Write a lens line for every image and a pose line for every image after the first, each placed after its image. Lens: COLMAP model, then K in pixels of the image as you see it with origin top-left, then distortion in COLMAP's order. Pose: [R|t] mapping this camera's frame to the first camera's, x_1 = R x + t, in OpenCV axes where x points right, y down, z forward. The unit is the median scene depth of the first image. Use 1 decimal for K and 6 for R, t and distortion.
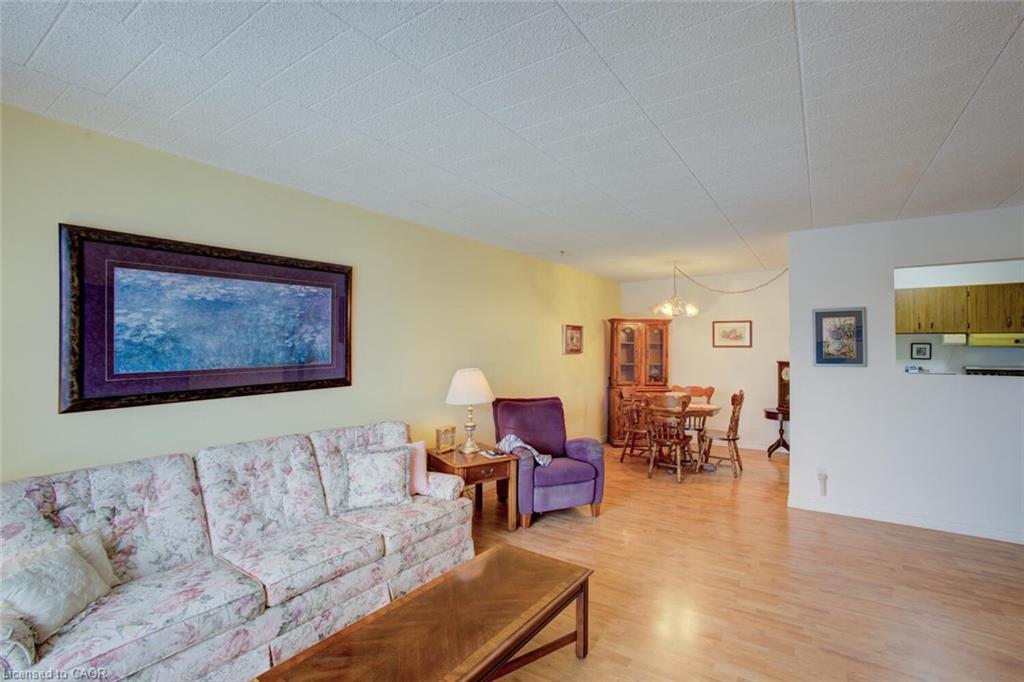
lens RADIAL K [[448.2, 0, 559.9], [0, 448.2, 337.6], [0, 0, 1]] dist [-0.076141, 0.031377]
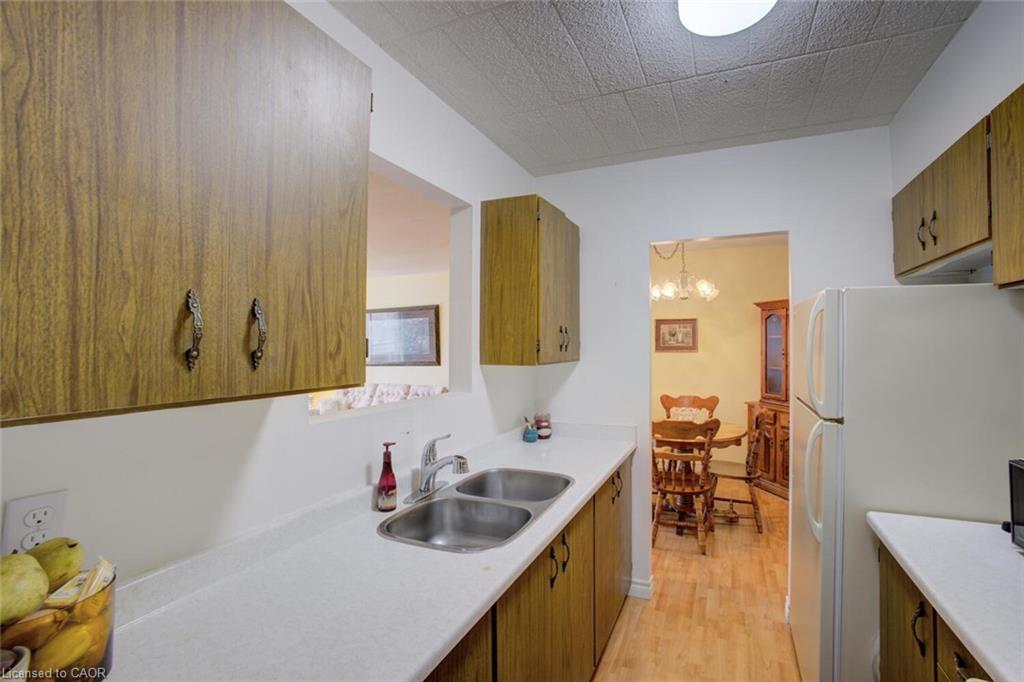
lens RADIAL K [[448.2, 0, 559.9], [0, 448.2, 337.6], [0, 0, 1]] dist [-0.076141, 0.031377]
pose [[0.180155, -0.017791, -0.983477, 1.121248], [0.028127, 0.999521, -0.012929, 0.018287], [0.983236, -0.025333, 0.180569, 0.839638]]
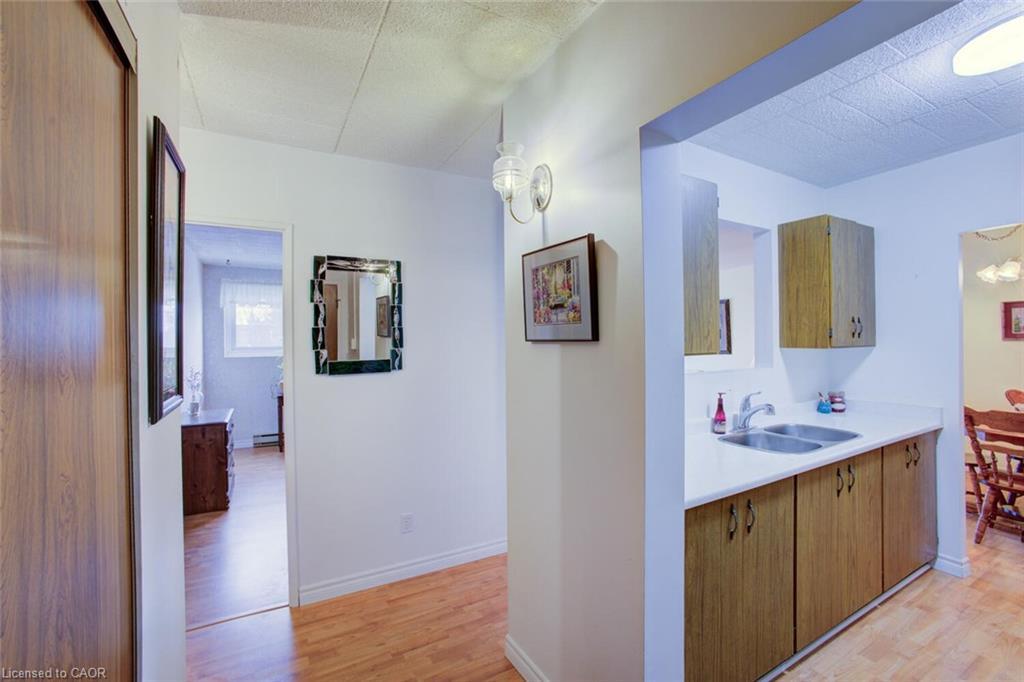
lens RADIAL K [[442.8, 0, 515.5], [0, 442.8, 337.9], [0, 0, 1]] dist [-0.078311, 0.031666]
pose [[-0.494279, 0.001184, -0.869302, 1.363329], [0.031187, 0.999379, -0.016371, 0.022676], [0.868744, -0.035203, -0.494009, 0.818177]]
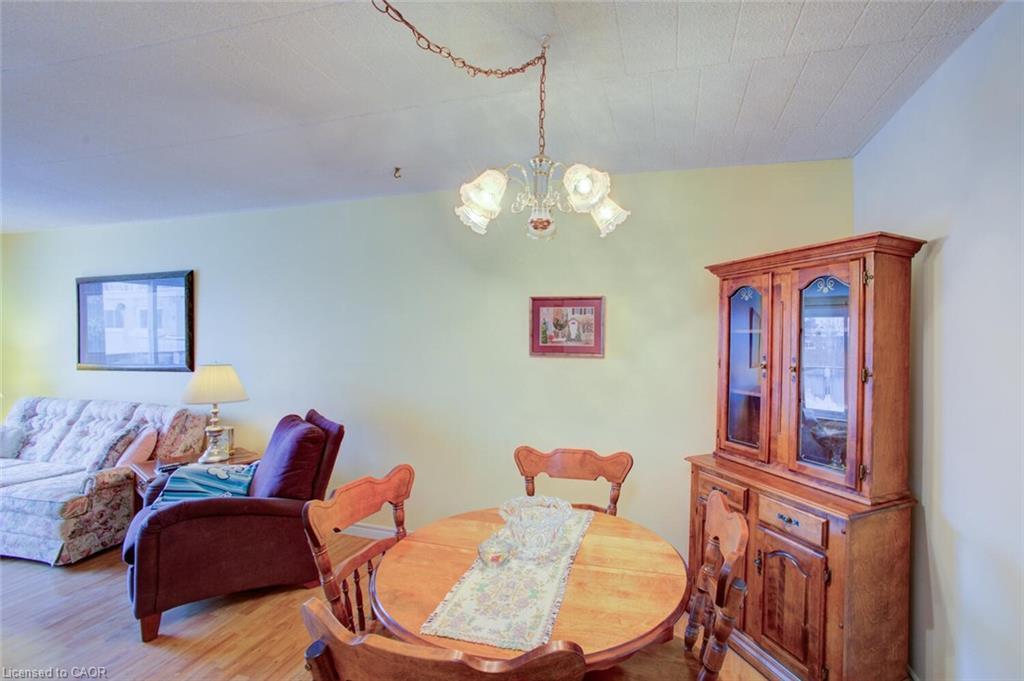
lens RADIAL K [[448.2, 0, 559.9], [0, 448.2, 337.1], [0, 0, 1]] dist [-0.076141, 0.031377]
pose [[0.293326, -0.014536, -0.955902, 0.647592], [0.008559, 0.999884, -0.012578, 0.028458], [0.955974, -0.004492, 0.293416, 1.146701]]
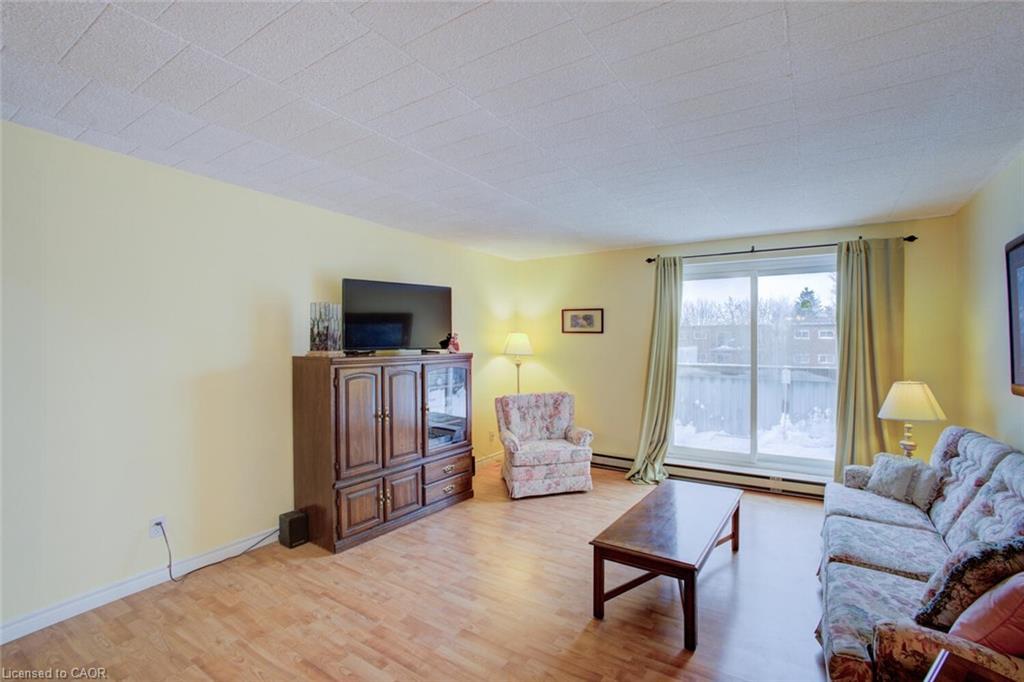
lens RADIAL K [[445.9, 0, 557.9], [0, 445.9, 340.2], [0, 0, 1]] dist [-0.070137, 0.025942]
pose [[-0.999884, -0.003578, -0.014820, 0.082304], [-0.003170, 0.999619, -0.027419, 0.024770], [0.014913, -0.027369, -0.999514, 0.978422]]
